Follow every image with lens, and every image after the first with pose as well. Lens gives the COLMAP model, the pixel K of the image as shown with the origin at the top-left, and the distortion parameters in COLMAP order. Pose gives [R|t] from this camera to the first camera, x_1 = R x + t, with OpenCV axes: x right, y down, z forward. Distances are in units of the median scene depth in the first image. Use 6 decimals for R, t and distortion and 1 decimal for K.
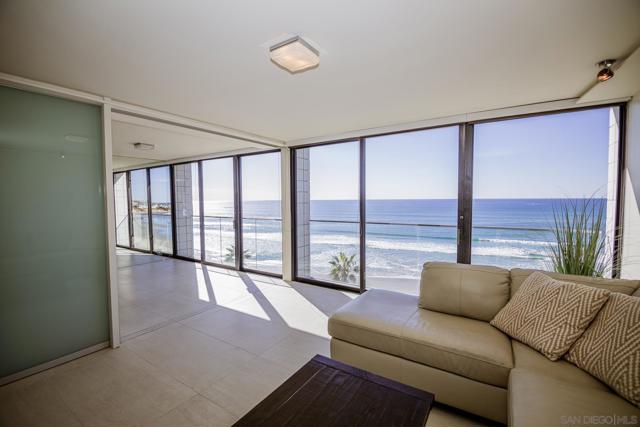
lens RADIAL K [[281.5, 0, 319.7], [0, 281.5, 213.1], [0, 0, 1]] dist [0.001053, -0.011092]
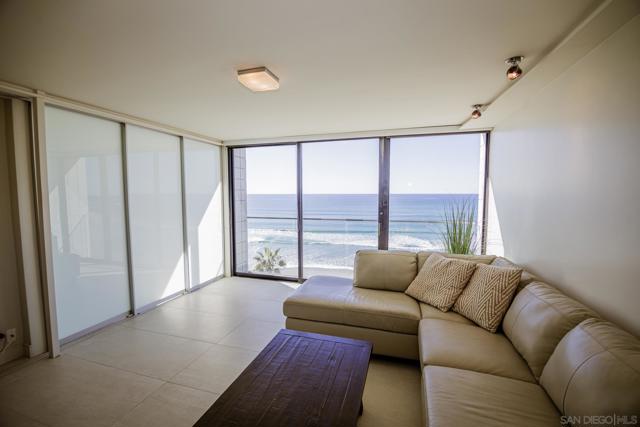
lens RADIAL K [[281.5, 0, 319.7], [0, 281.5, 213.1], [0, 0, 1]] dist [0.001053, -0.011092]
pose [[0.961656, -0.014872, 0.273855, -0.124872], [0.009417, 0.999730, 0.021224, -0.018807], [-0.274097, -0.017831, 0.961537, -0.150317]]
